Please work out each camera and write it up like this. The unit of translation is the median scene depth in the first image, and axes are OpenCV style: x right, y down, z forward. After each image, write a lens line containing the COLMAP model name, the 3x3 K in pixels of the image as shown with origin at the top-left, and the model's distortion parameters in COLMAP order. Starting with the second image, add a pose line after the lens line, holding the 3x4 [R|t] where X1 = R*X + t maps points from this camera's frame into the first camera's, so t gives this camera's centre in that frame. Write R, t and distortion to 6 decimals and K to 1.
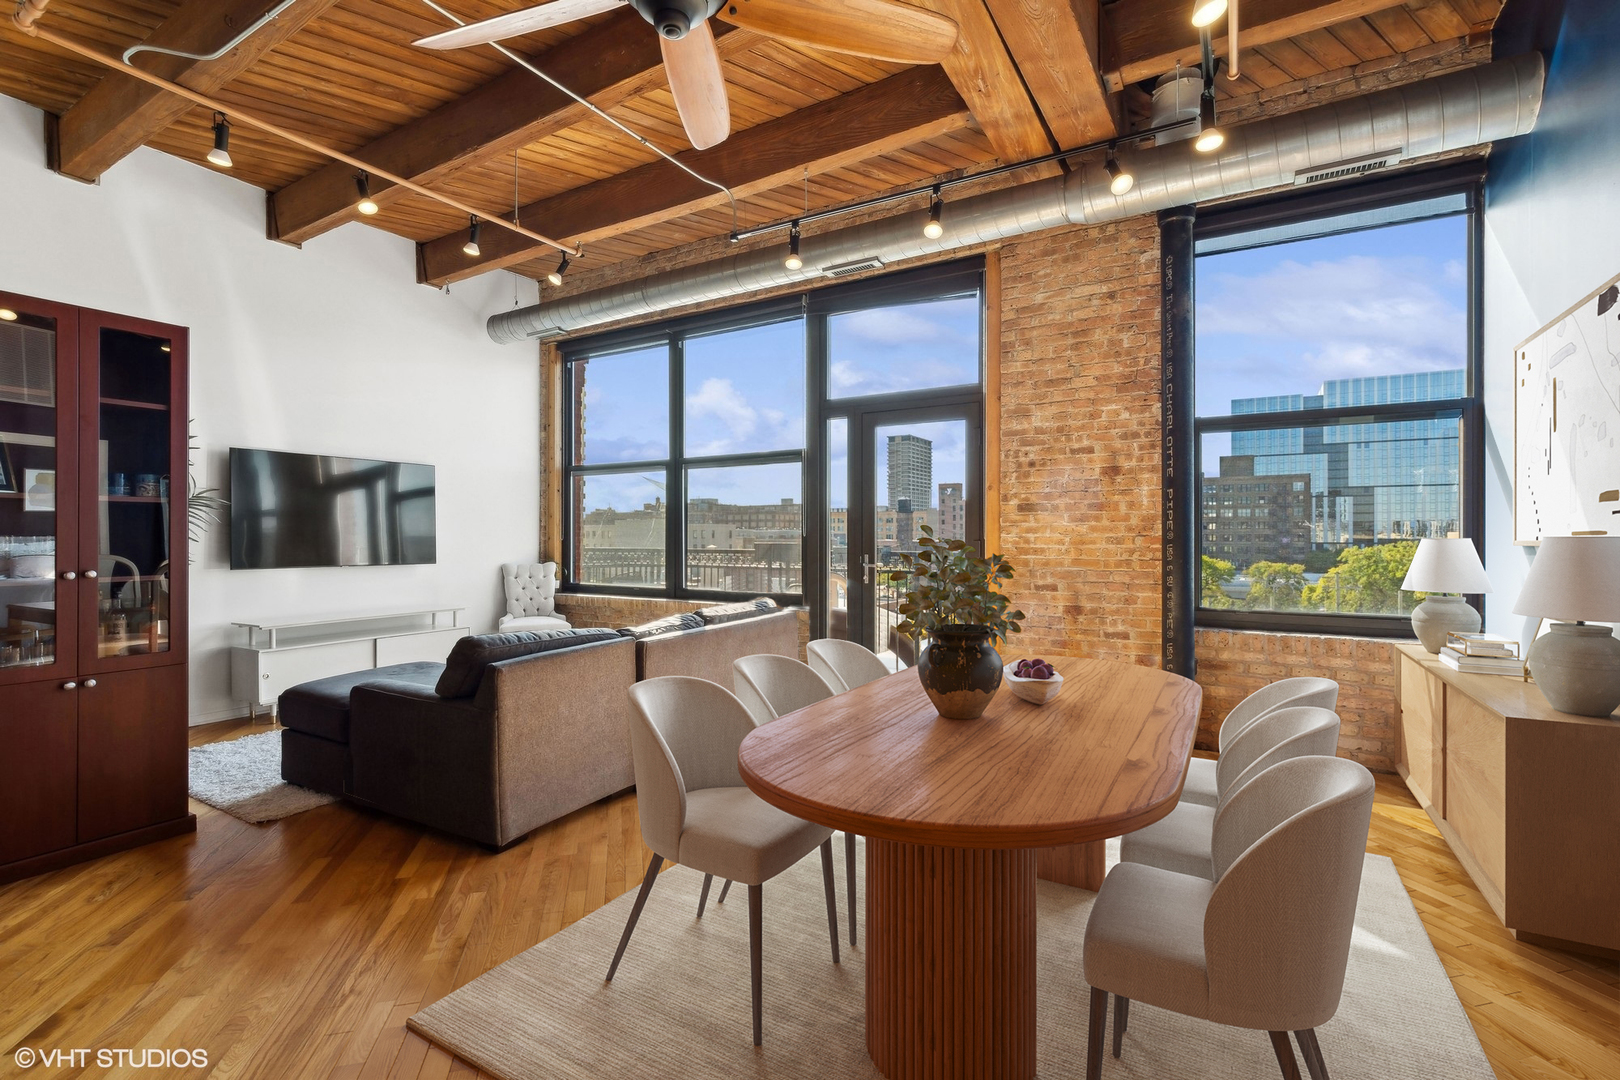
lens RADIAL K [[729.8, 0, 810.7], [0, 729.8, 538.2], [0, 0, 1]] dist [-0.001384, -0.000400]
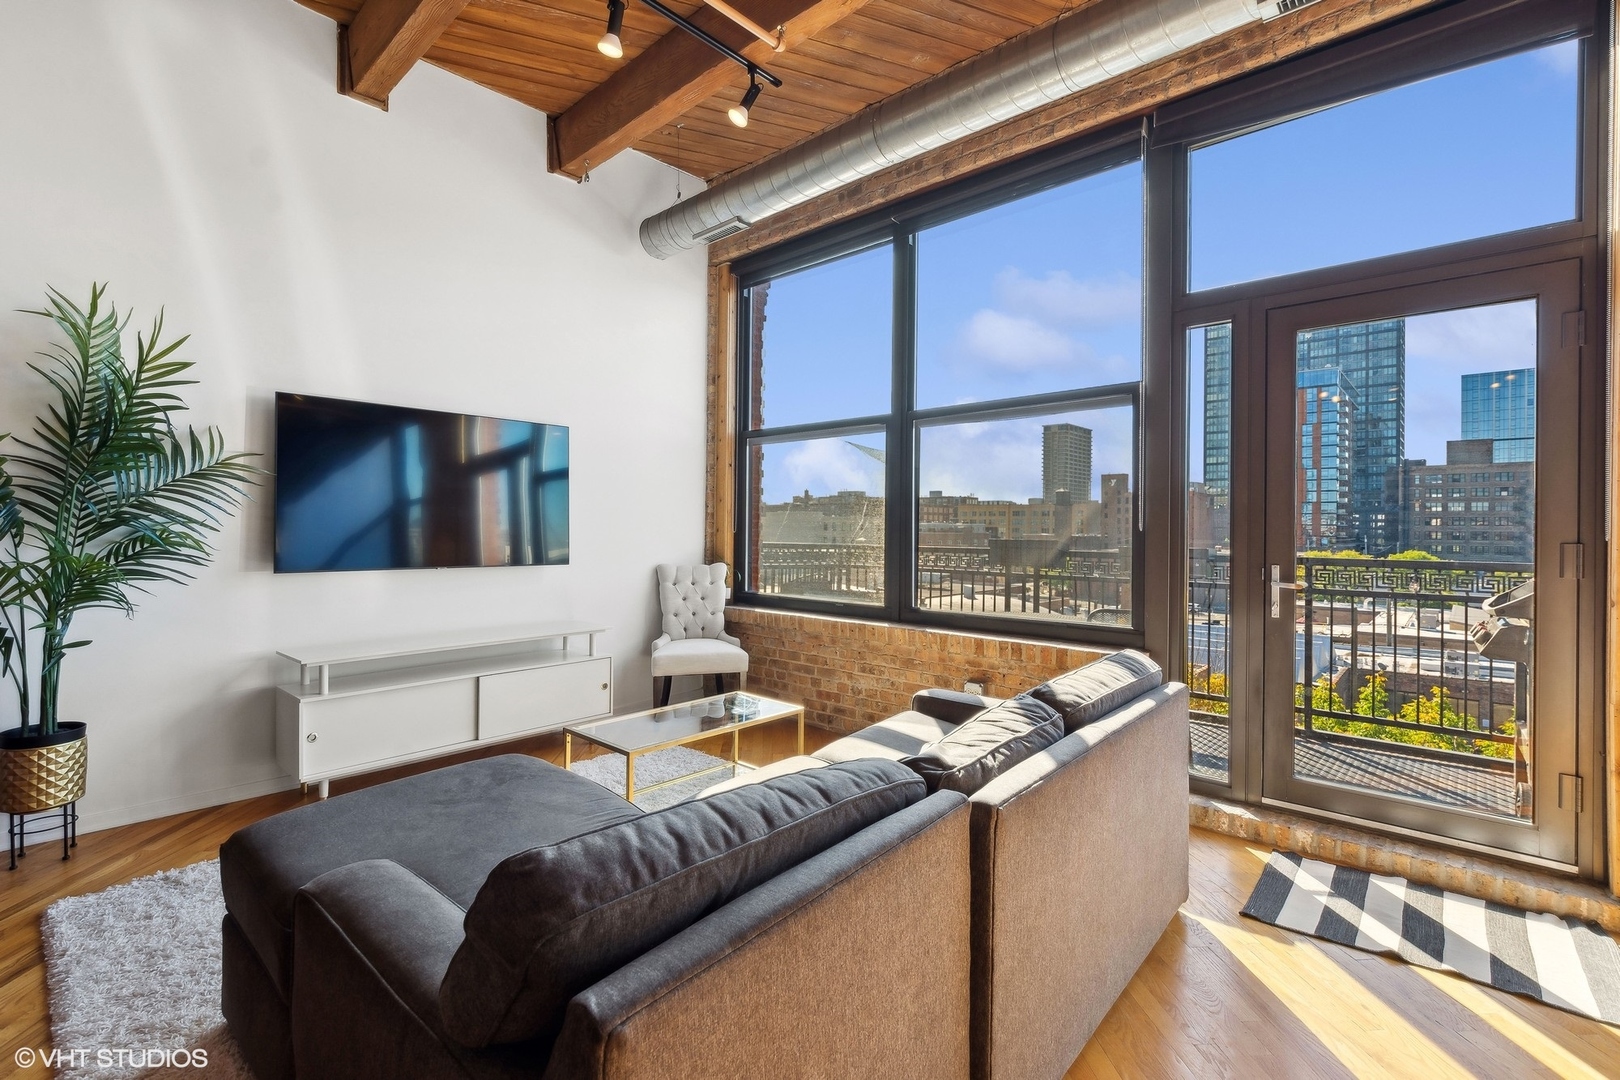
lens RADIAL K [[729.8, 0, 810.7], [0, 729.8, 526.5], [0, 0, 1]] dist [-0.001384, -0.000400]
pose [[0.980107, 0.007636, -0.198323, -0.151987], [-0.008836, 0.999948, -0.005167, -0.000711], [0.198273, 0.006817, 0.980123, 0.374747]]
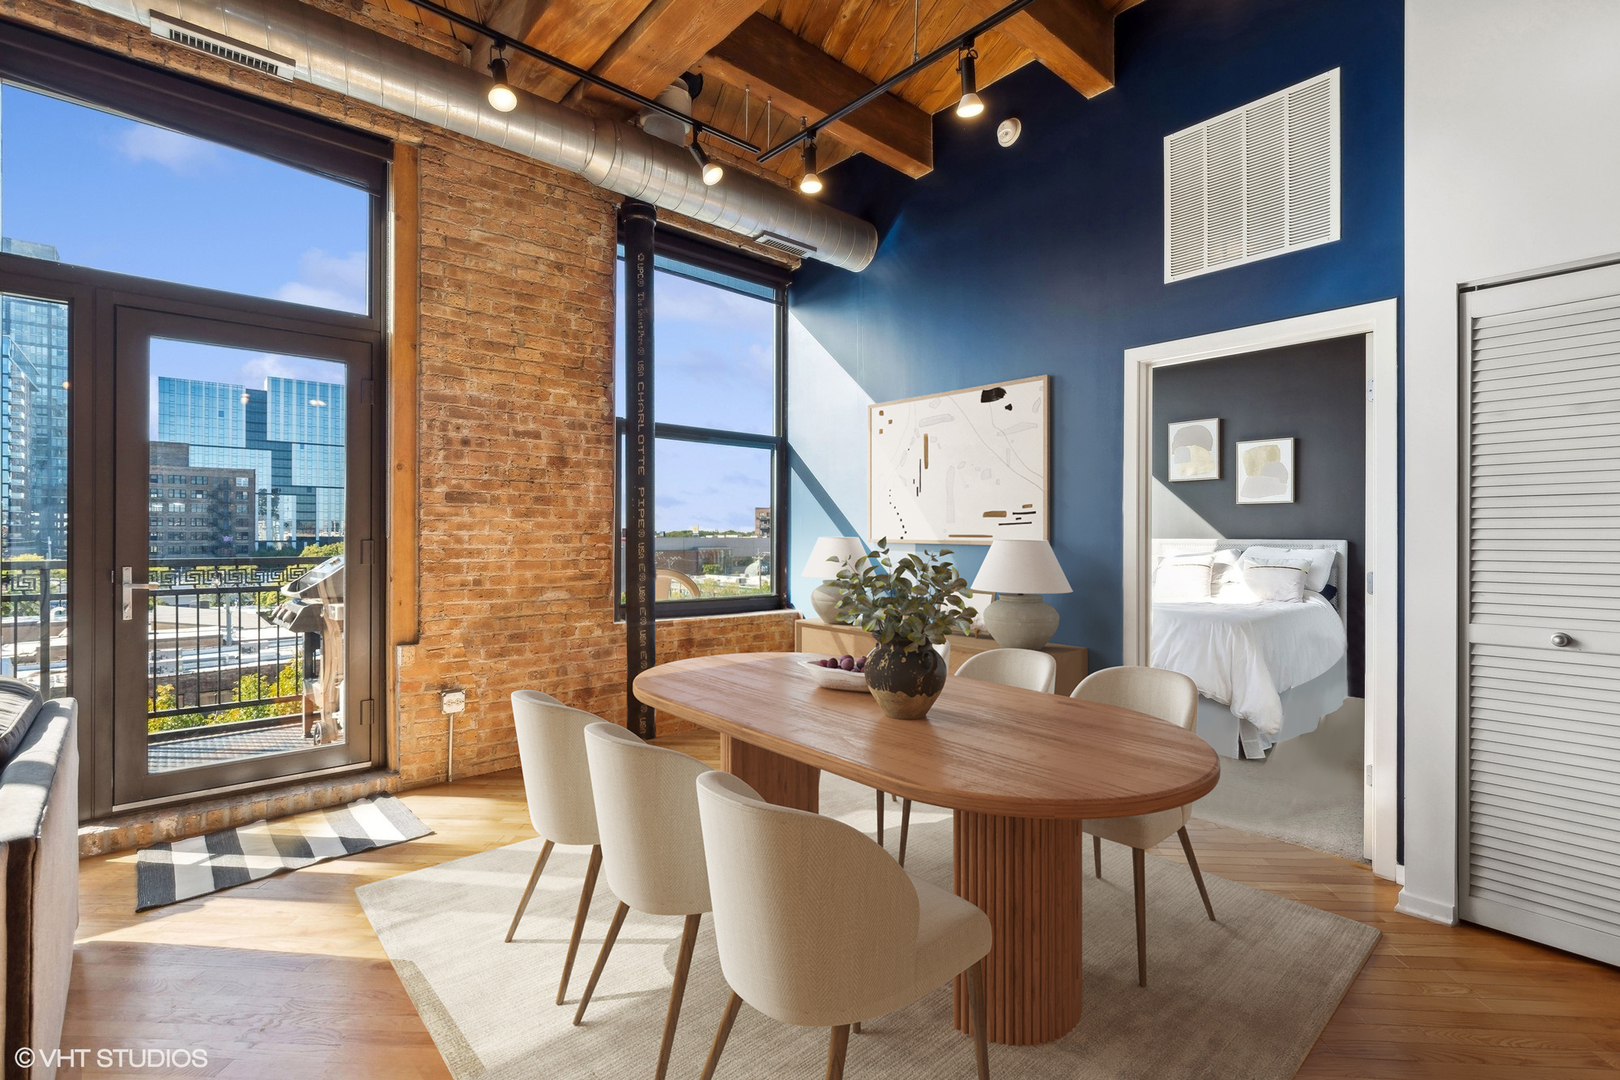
lens RADIAL K [[729.8, 0, 803.8], [0, 729.8, 534.7], [0, 0, 1]] dist [-0.001384, -0.000400]
pose [[0.310392, 0.001575, 0.950607, -0.271548], [0.000836, 0.999998, -0.001929, -0.000207], [-0.950608, 0.001393, 0.310390, 0.337187]]
